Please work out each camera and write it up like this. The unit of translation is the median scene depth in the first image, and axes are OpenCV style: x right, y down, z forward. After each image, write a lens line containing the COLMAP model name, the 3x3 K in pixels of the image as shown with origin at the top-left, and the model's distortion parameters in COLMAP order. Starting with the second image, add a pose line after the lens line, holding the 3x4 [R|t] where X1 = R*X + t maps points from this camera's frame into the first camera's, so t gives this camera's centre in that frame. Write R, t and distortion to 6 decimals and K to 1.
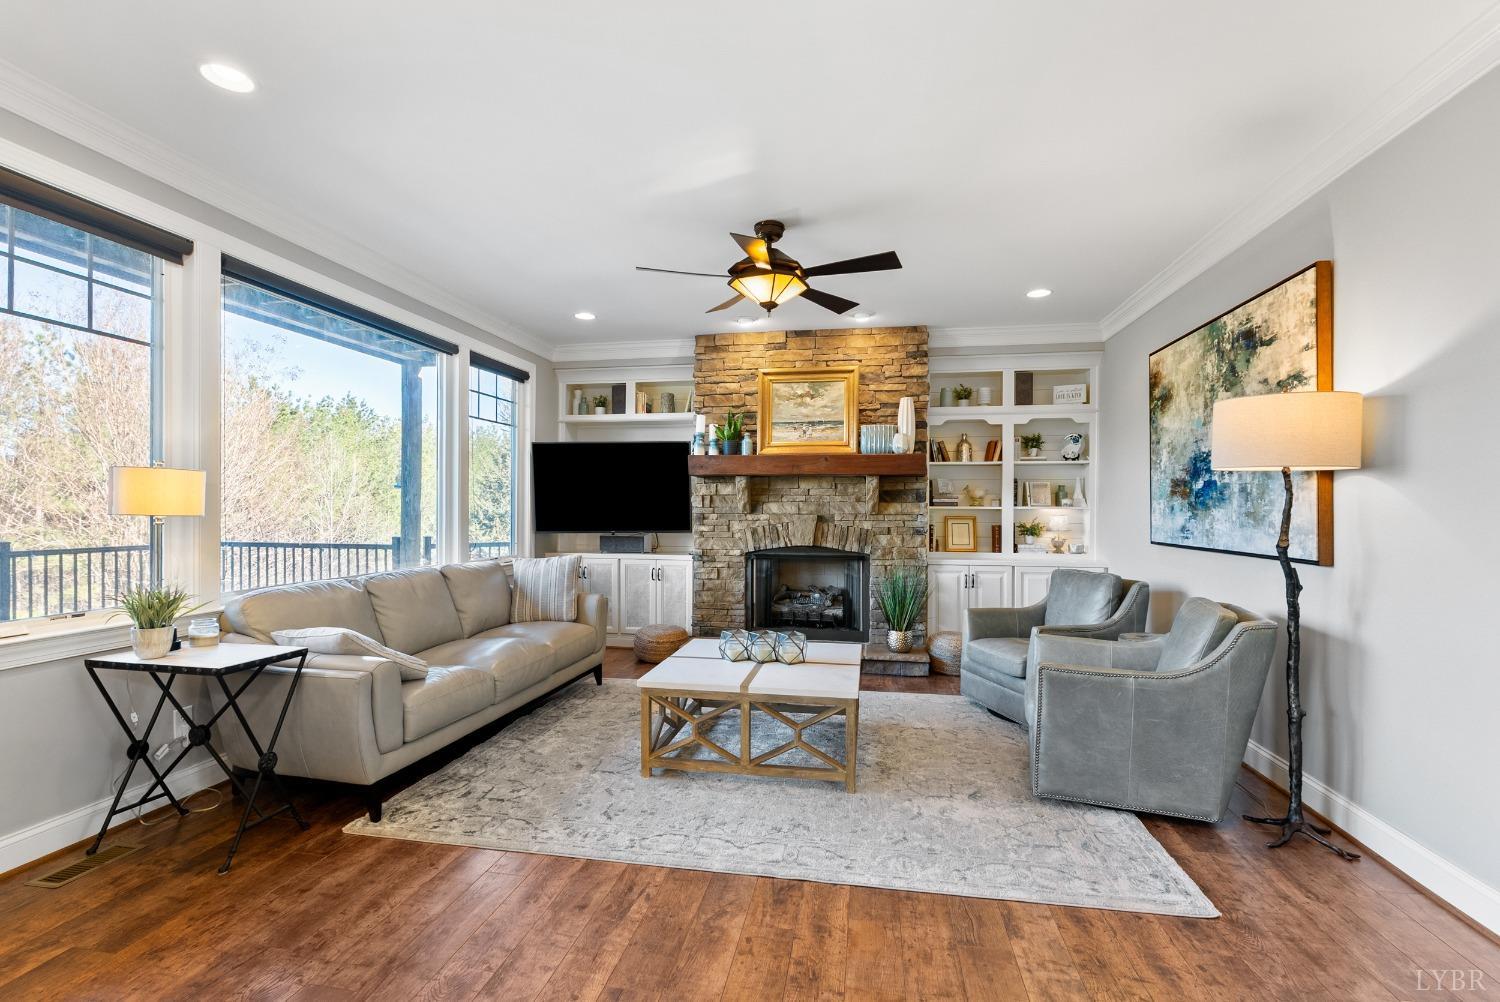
lens RADIAL K [[667.3, 0, 747.6], [0, 667.3, 499.9], [0, 0, 1]] dist [-0.002175, -0.000313]
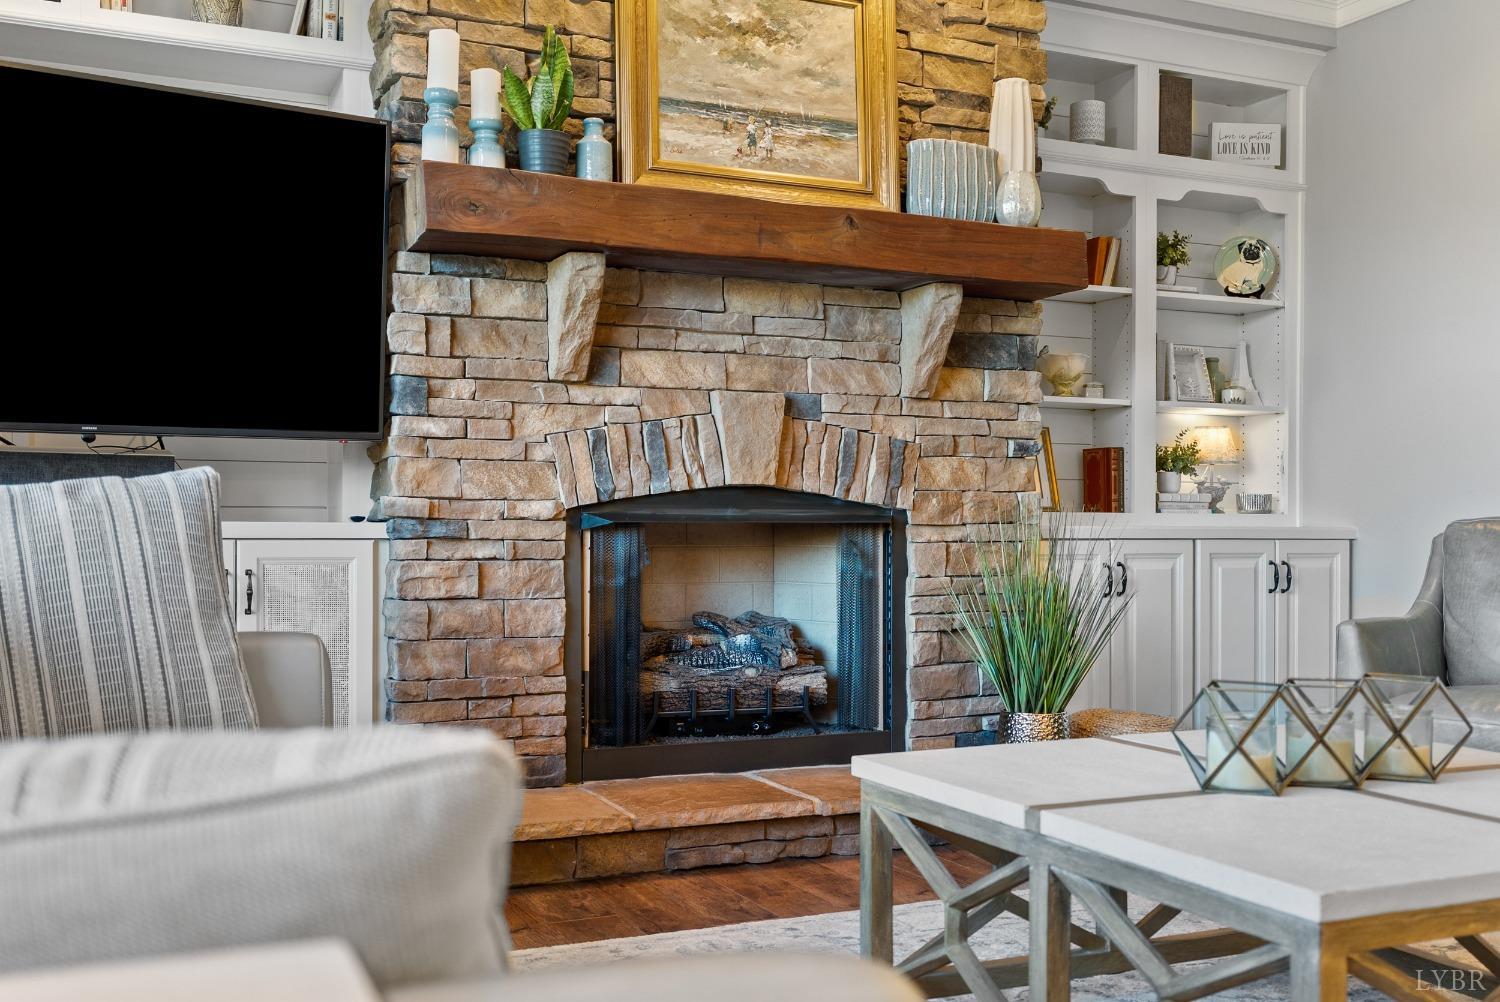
lens RADIAL K [[1486.4, 0, 751.8], [0, 1486.4, 511.4], [0, 0, 1]] dist [0.036445, 0.000000]
pose [[0.819083, 0.005414, 0.573649, -0.333765], [-0.007127, 0.999974, 0.000739, 0.080396], [-0.573630, -0.004694, 0.819101, 0.393724]]
